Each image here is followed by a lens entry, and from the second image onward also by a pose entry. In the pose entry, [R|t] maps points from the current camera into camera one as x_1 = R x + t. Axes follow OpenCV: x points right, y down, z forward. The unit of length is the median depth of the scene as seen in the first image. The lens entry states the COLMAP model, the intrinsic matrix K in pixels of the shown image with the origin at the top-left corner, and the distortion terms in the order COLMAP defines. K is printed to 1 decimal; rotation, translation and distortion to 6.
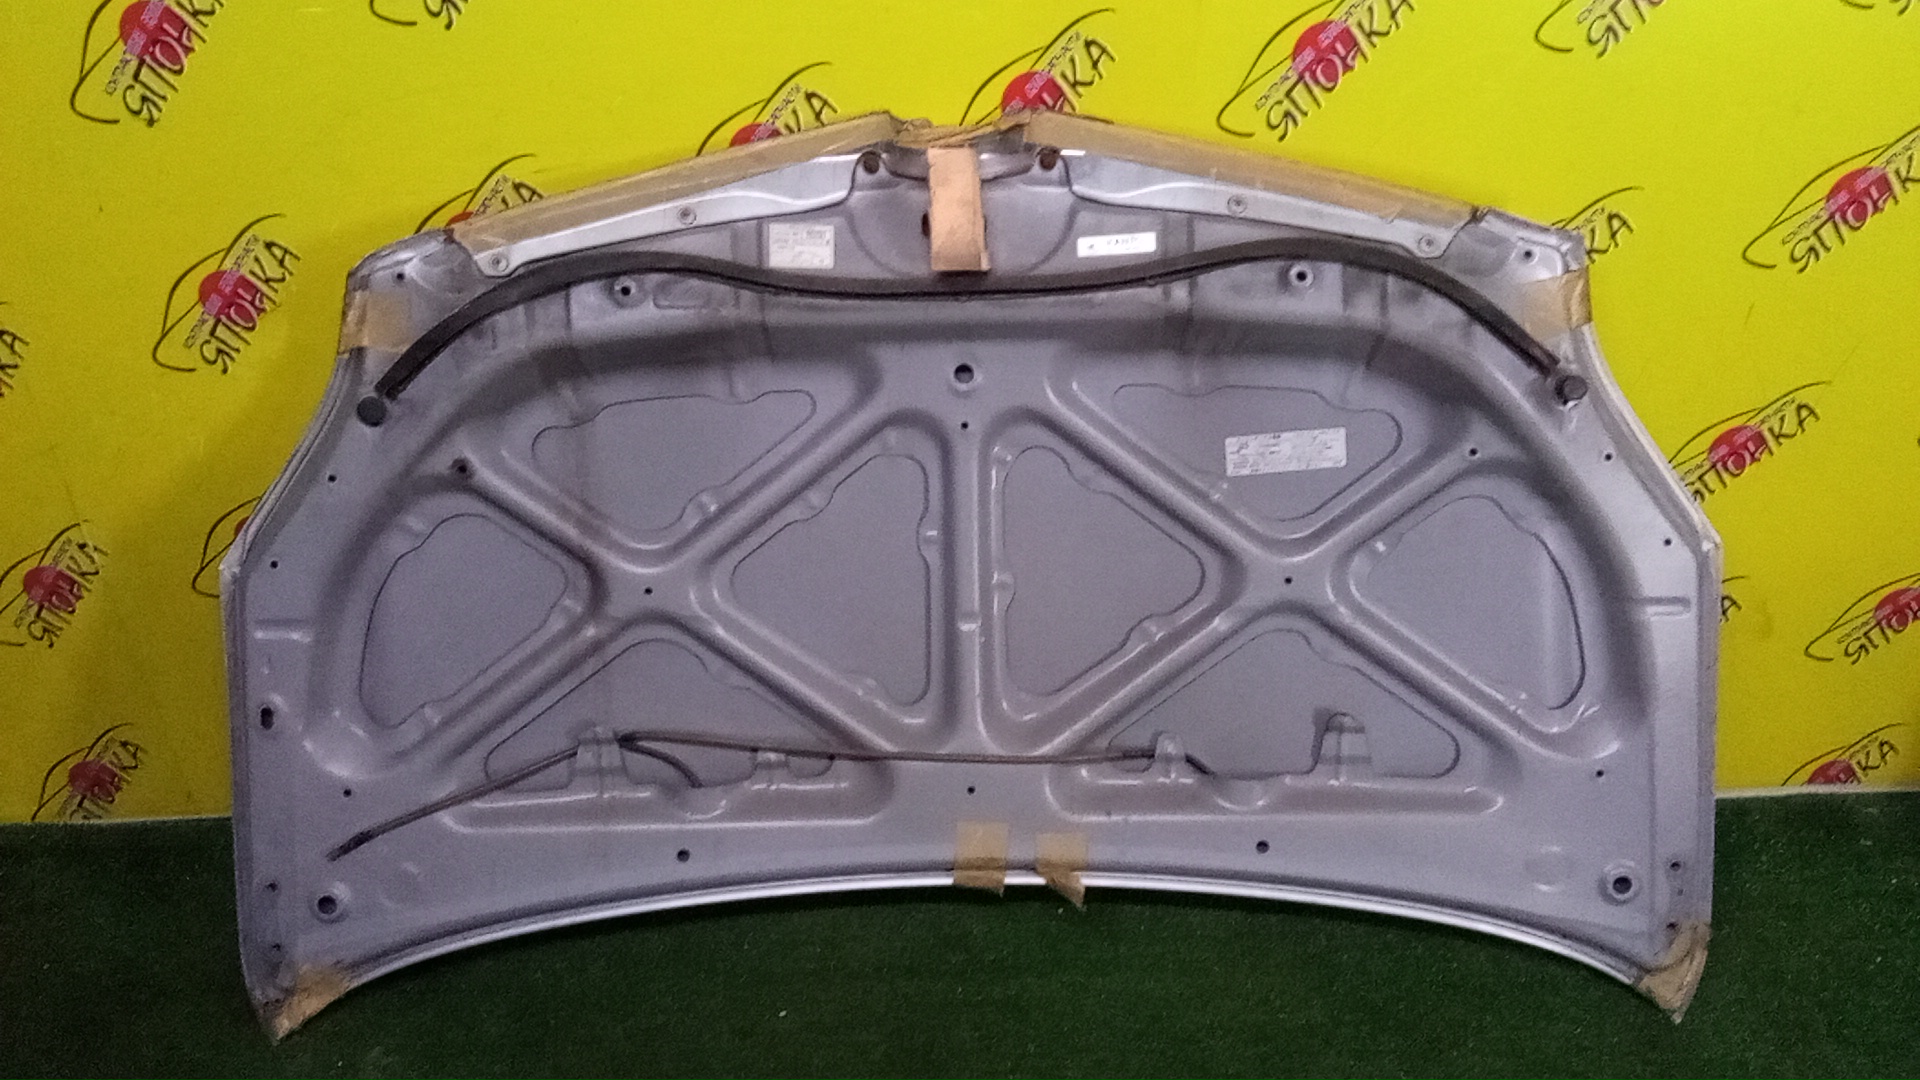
lens RADIAL K [[1531.2, 0, 935.9], [0, 1531.2, 530.5], [0, 0, 1]] dist [0.103027, -0.177200]
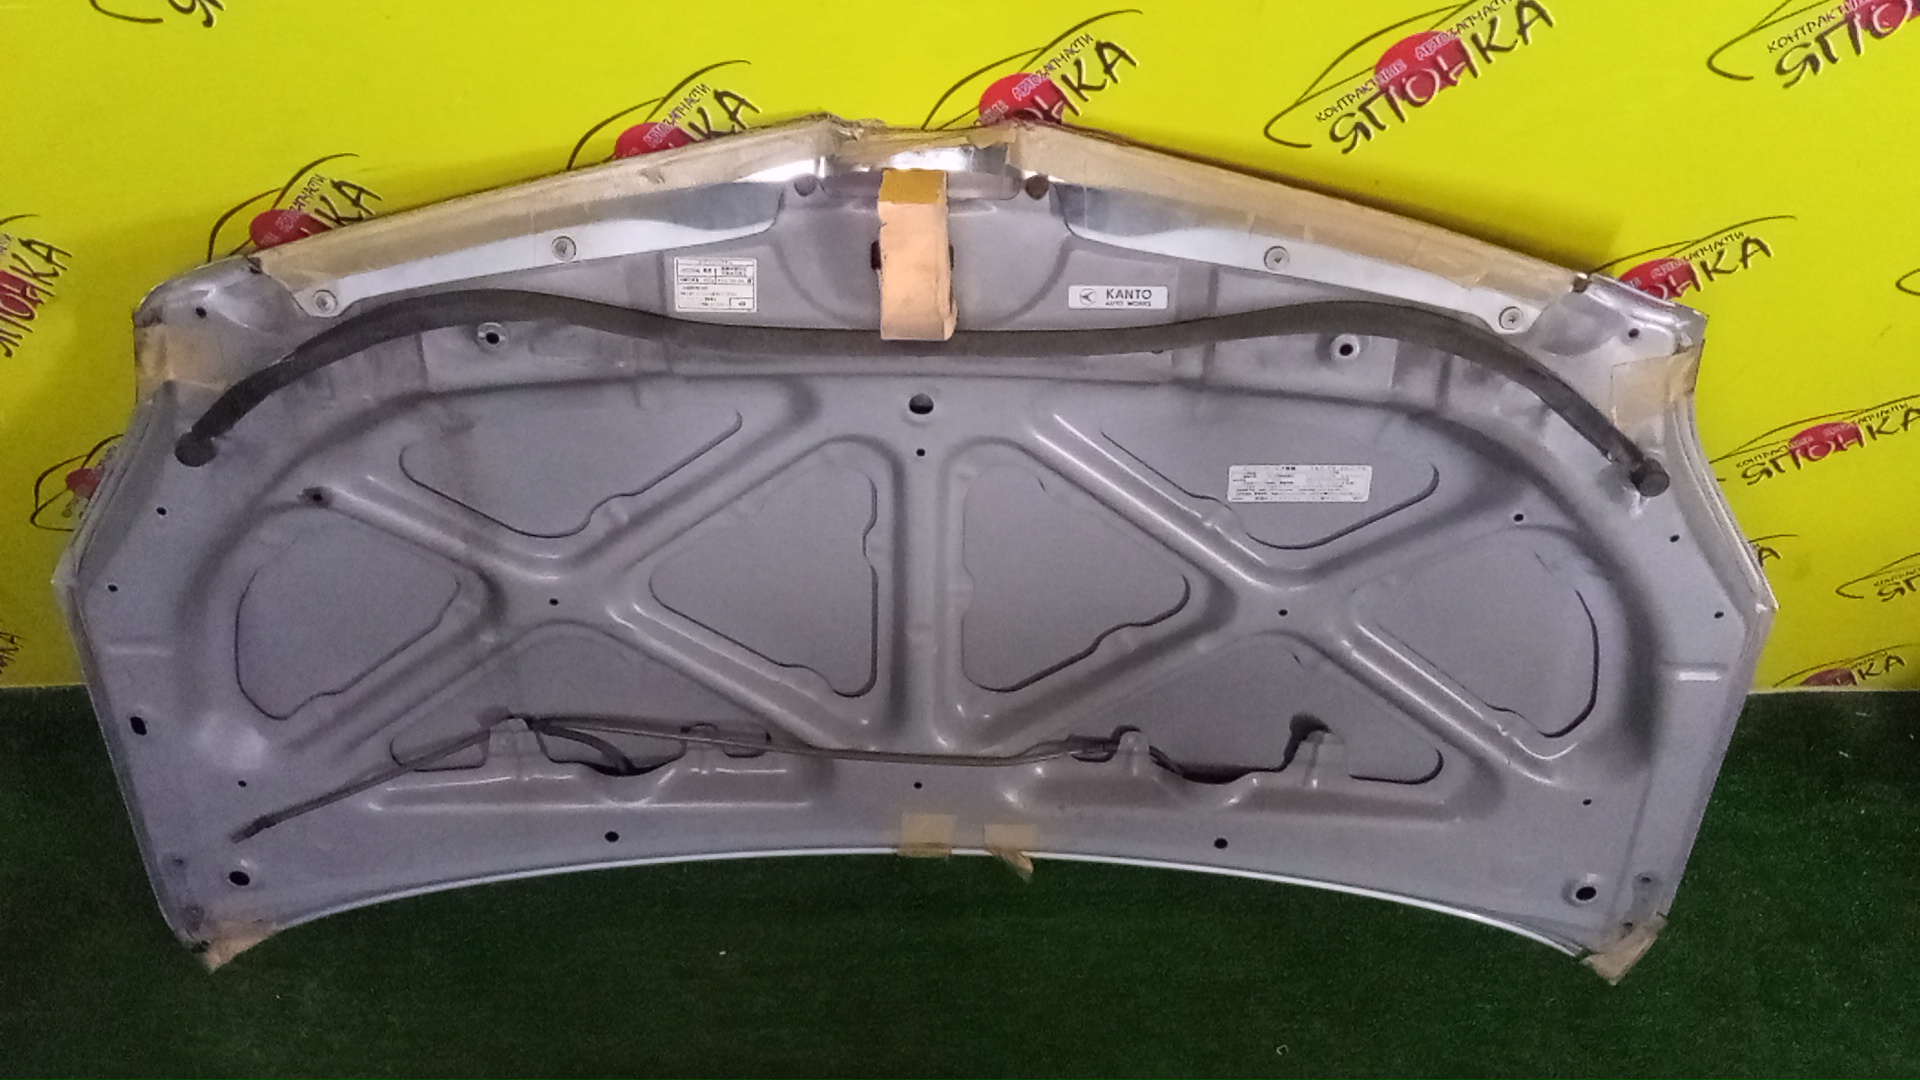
lens RADIAL K [[1531.2, 0, 935.9], [0, 1531.2, 530.5], [0, 0, 1]] dist [0.103027, -0.177200]
pose [[0.999422, 0.025426, 0.022580, 0.009770], [-0.032520, 0.908719, 0.416139, -0.395870], [-0.009938, -0.416633, 0.909020, 0.234769]]
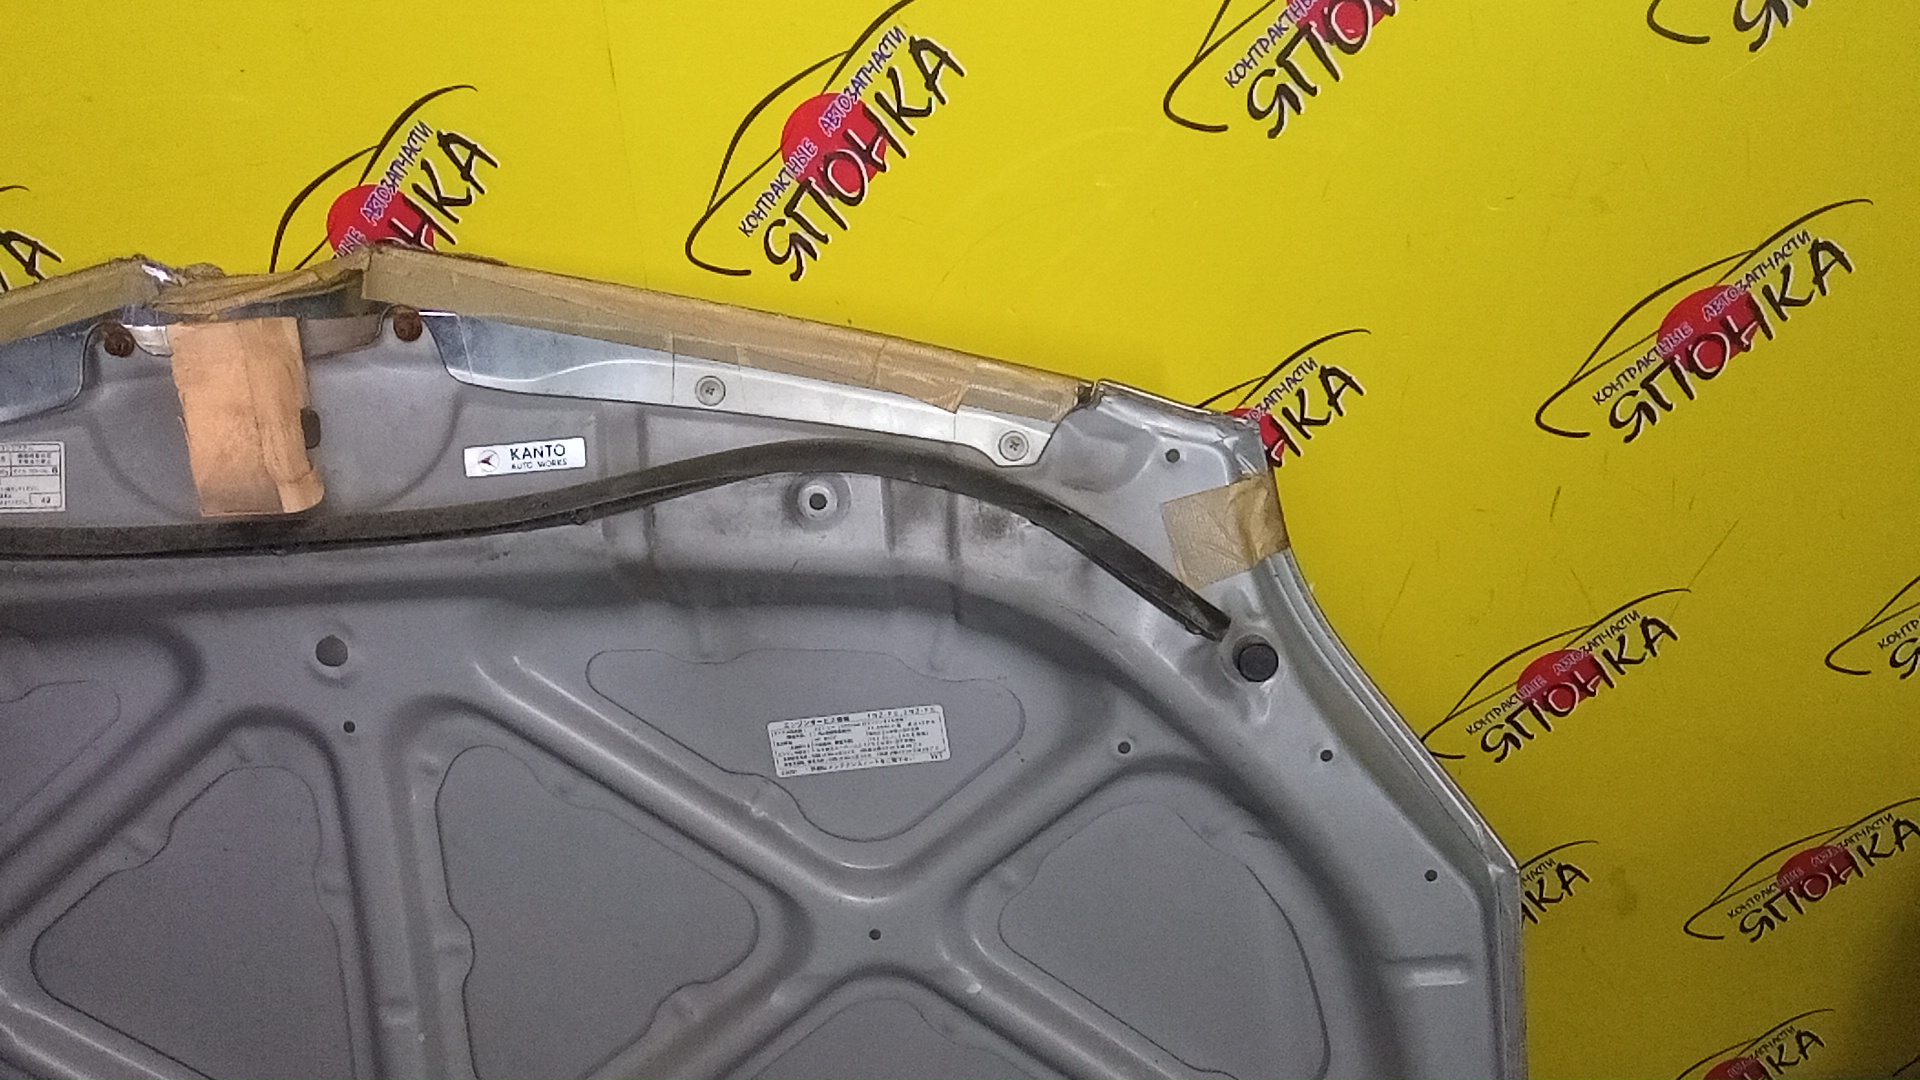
lens RADIAL K [[1531.2, 0, 935.9], [0, 1531.2, 530.5], [0, 0, 1]] dist [0.103027, -0.177200]
pose [[0.999190, -0.039015, 0.009823, 0.272455], [0.038927, 0.999202, 0.008973, -0.153534], [-0.010165, -0.008584, 0.999911, 0.370065]]
